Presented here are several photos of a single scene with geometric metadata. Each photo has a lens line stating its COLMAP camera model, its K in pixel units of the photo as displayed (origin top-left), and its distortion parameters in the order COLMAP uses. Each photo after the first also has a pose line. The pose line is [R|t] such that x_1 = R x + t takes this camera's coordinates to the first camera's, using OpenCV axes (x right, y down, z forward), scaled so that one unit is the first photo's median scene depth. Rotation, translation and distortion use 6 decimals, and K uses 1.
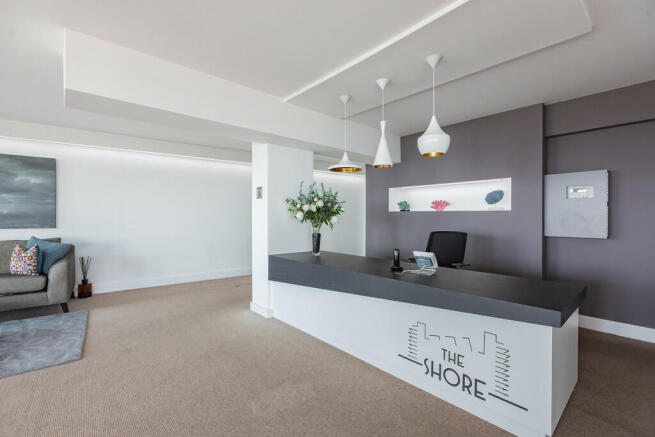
lens RADIAL K [[290.0, 0, 326.5], [0, 290.0, 219.2], [0, 0, 1]] dist [-0.001108, -0.000488]
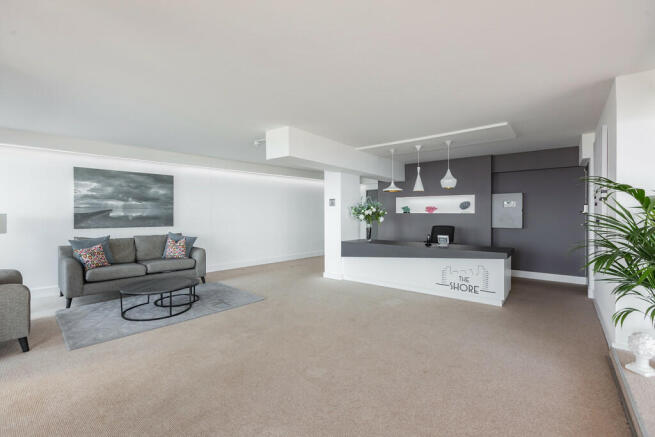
lens RADIAL K [[290.0, 0, 326.5], [0, 290.0, 219.2], [0, 0, 1]] dist [-0.001108, -0.000488]
pose [[0.984557, -0.005803, 0.174966, -0.557966], [0.004257, 0.999949, 0.009207, -0.015117], [-0.175010, -0.008320, 0.984531, -0.576814]]
